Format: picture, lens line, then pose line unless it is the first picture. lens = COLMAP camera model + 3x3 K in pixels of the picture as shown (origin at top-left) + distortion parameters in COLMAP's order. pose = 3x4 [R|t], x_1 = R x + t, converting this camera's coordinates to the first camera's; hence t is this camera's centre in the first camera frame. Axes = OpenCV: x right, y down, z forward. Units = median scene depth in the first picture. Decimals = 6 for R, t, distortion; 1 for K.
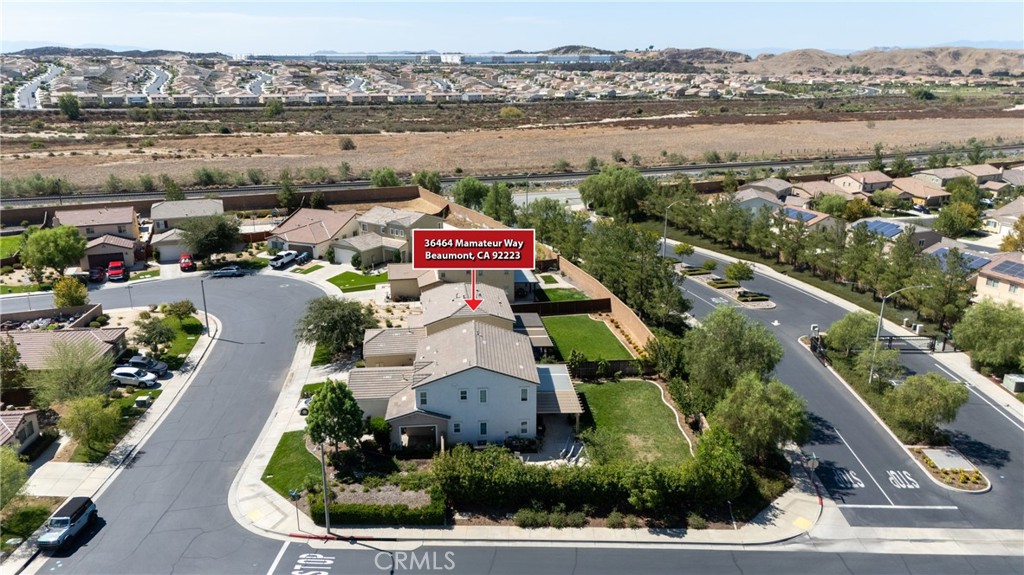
lens RADIAL K [[760.0, 0, 526.8], [0, 760.0, 288.0], [0, 0, 1]] dist [0.033468, -0.011638]
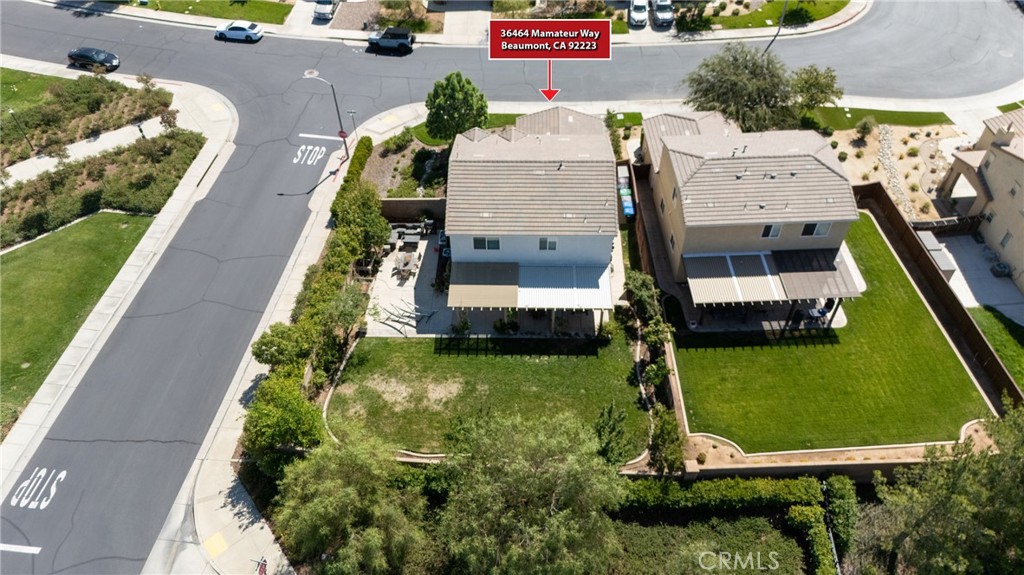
lens RADIAL K [[781.5, 0, 497.9], [0, 781.5, 290.1], [0, 0, 1]] dist [0.031150, -0.004618]
pose [[-0.126013, 0.721094, -0.681281, 0.594595], [-0.273064, 0.635014, 0.722630, -0.424854], [0.953707, 0.277094, 0.116885, 0.982442]]
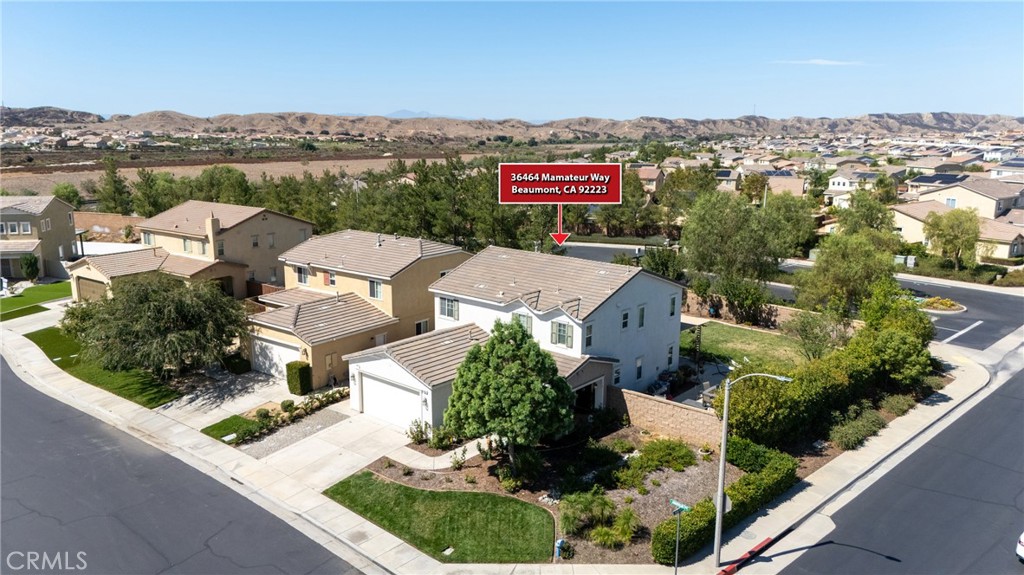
lens RADIAL K [[760.0, 0, 526.8], [0, 760.0, 288.0], [0, 0, 1]] dist [0.033468, -0.011638]
pose [[0.705540, -0.150879, 0.692423, -0.581720], [0.208158, 0.978095, 0.001025, 0.097396], [-0.677410, 0.143410, 0.721491, 0.597919]]
